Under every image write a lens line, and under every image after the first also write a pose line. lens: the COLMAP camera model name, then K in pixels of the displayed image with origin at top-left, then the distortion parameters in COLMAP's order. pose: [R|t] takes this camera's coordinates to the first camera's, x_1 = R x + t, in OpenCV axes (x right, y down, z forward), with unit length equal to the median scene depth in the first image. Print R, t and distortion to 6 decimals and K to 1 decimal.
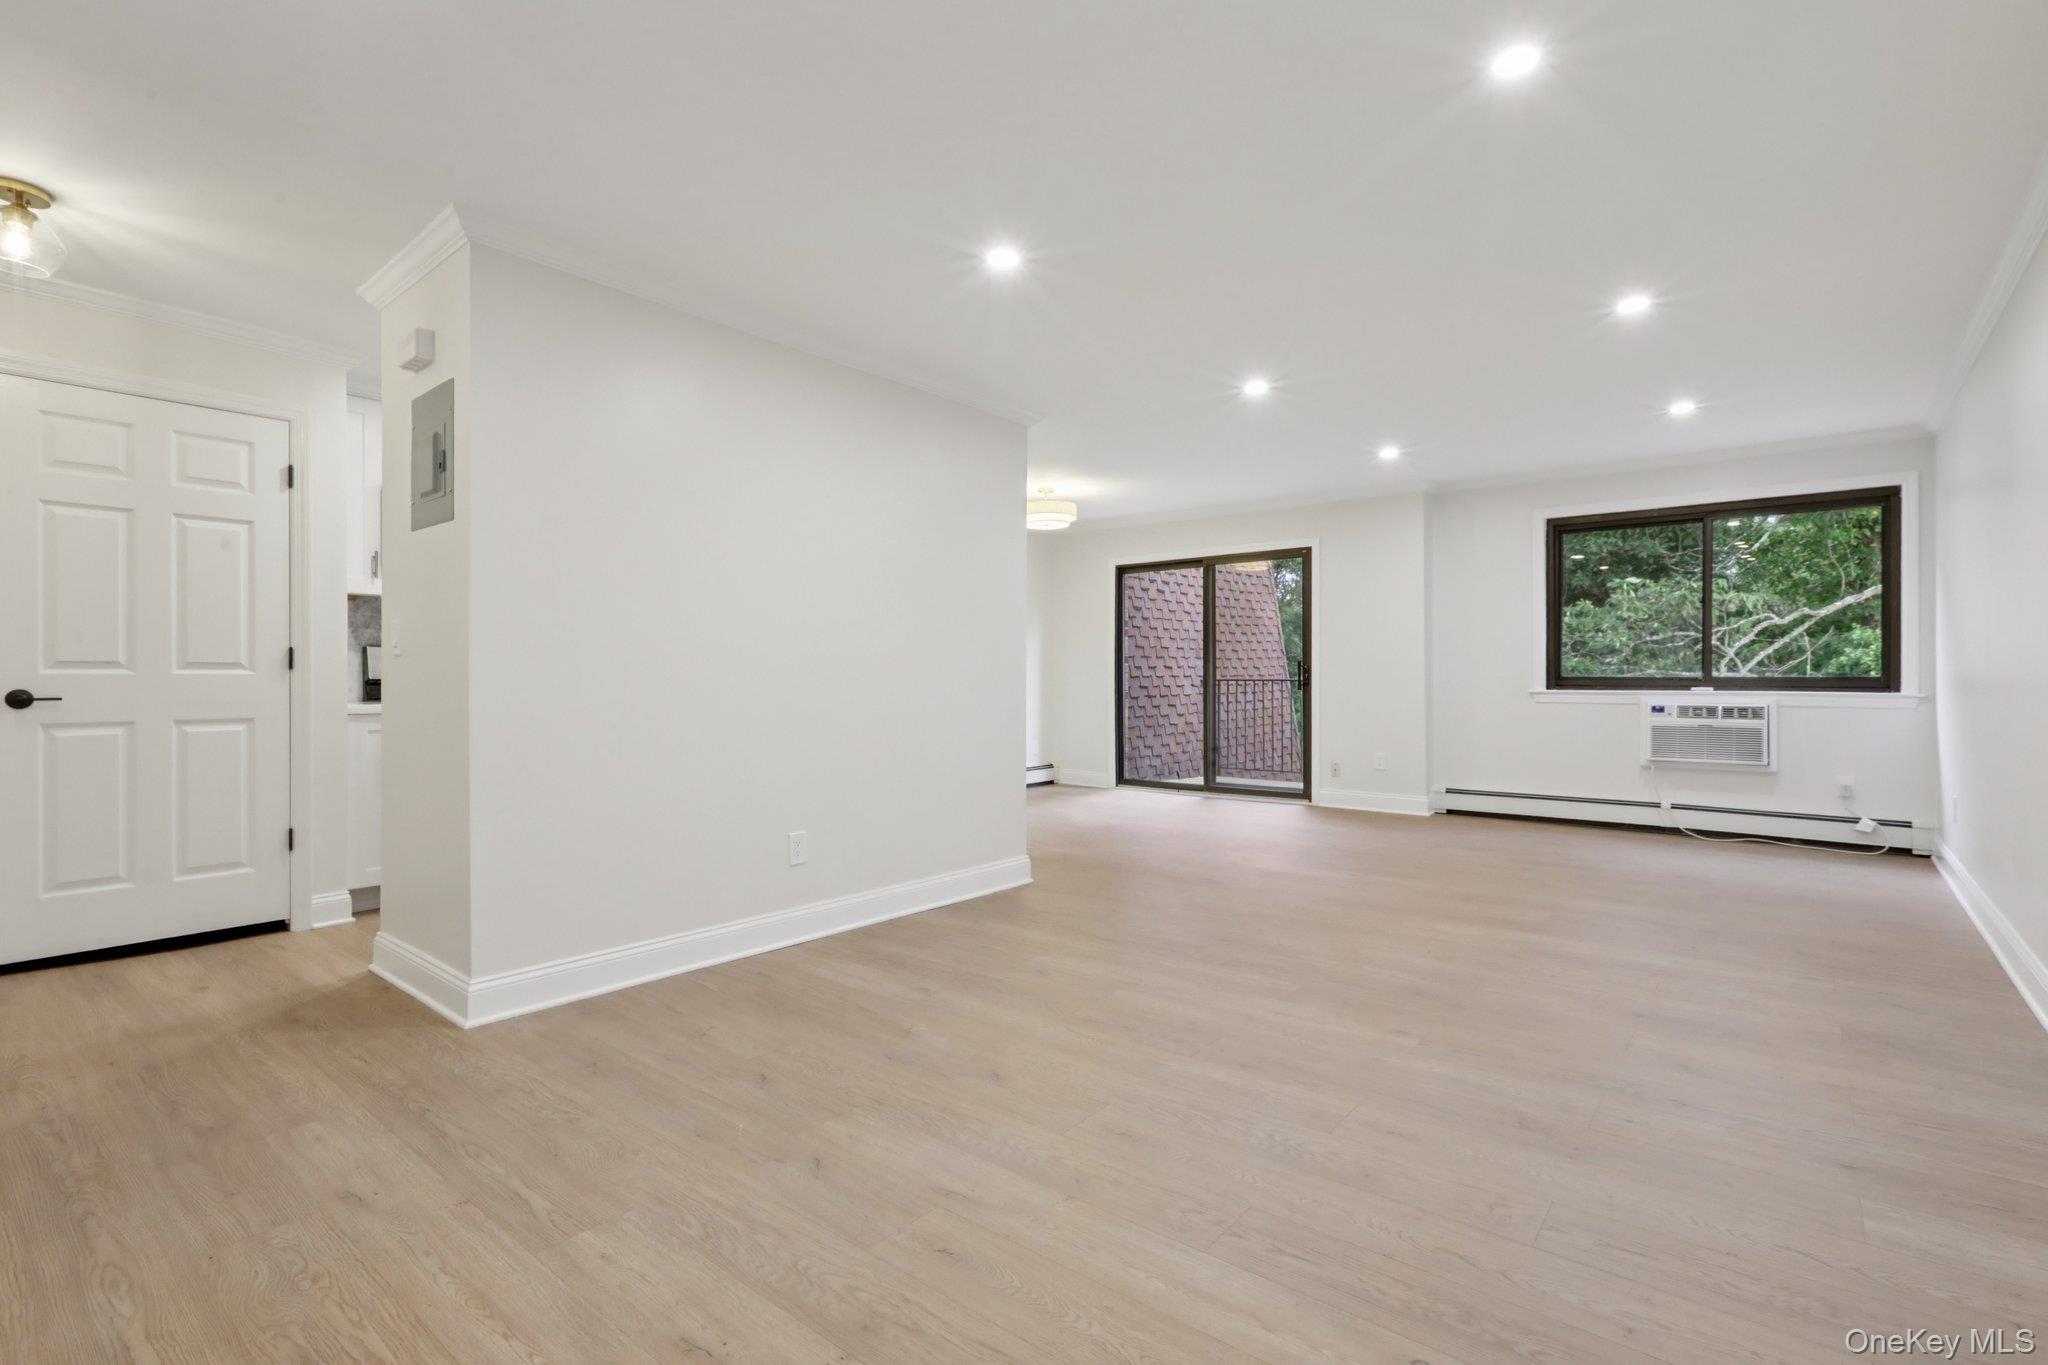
lens RADIAL K [[943.9, 0, 1016.3], [0, 943.9, 671.8], [0, 0, 1]] dist [-0.000881, 0.000807]
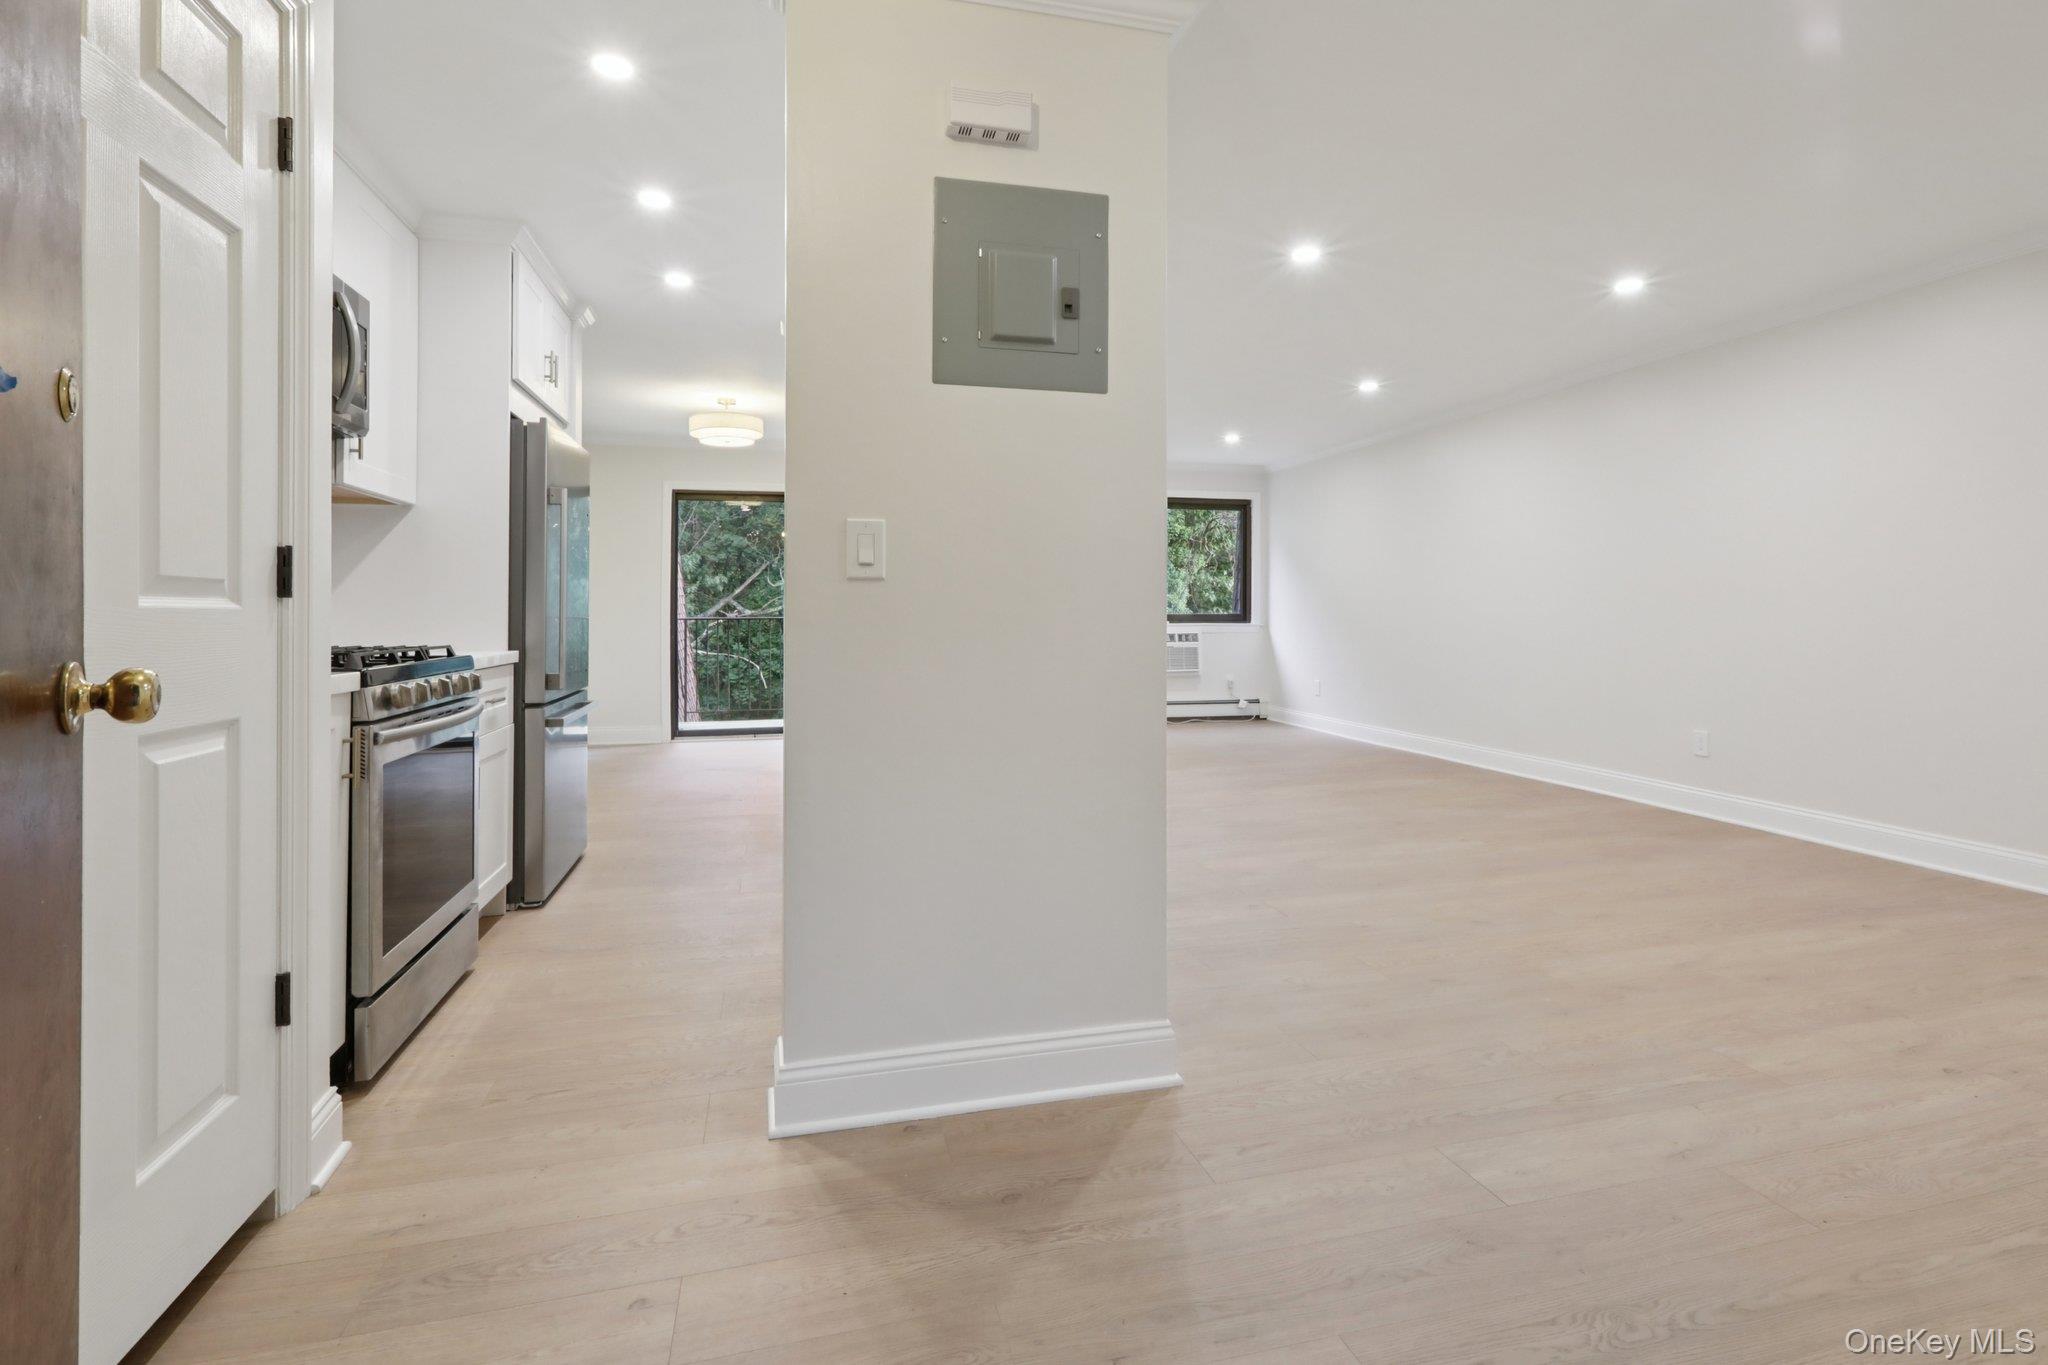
lens RADIAL K [[938.4, 0, 1020.9], [0, 938.4, 678.7], [0, 0, 1]] dist [-0.001517, 0.001206]
pose [[0.588498, -0.058580, 0.806373, -0.505370], [0.000038, 0.997374, 0.072428, 0.000048], [-0.808498, -0.042593, 0.586955, 0.274148]]
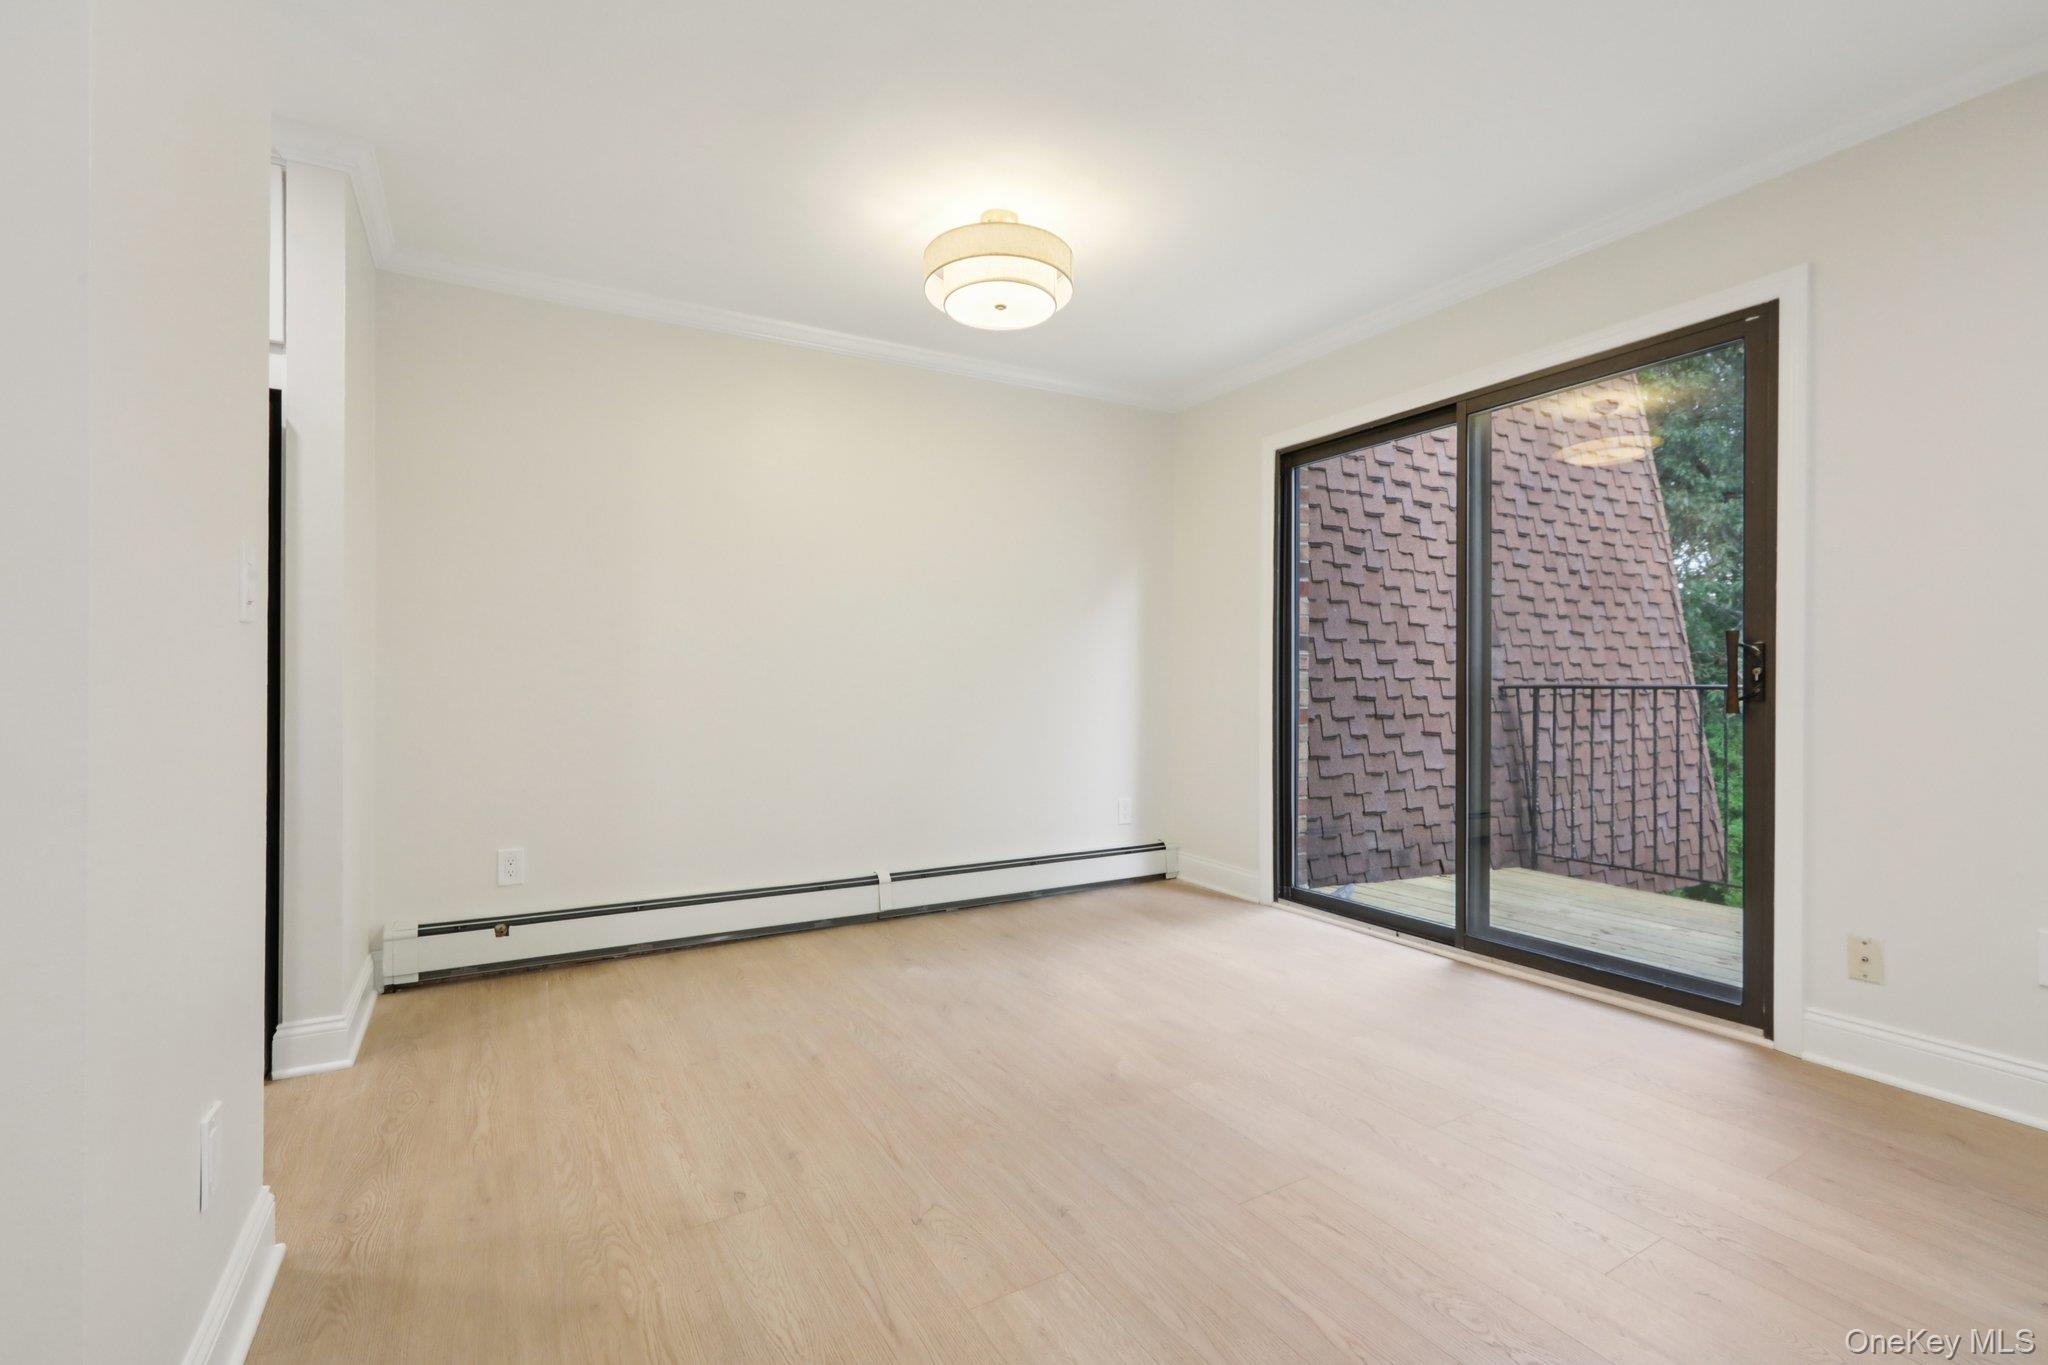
lens RADIAL K [[911.0, 0, 1022.9], [0, 911.0, 687.0], [0, 0, 1]] dist [-0.000897, 0.000306]
pose [[0.938458, 0.004921, -0.345357, 0.181550], [-0.001825, 0.999955, 0.009289, 0.007300], [0.345388, -0.008087, 0.938425, 0.634619]]
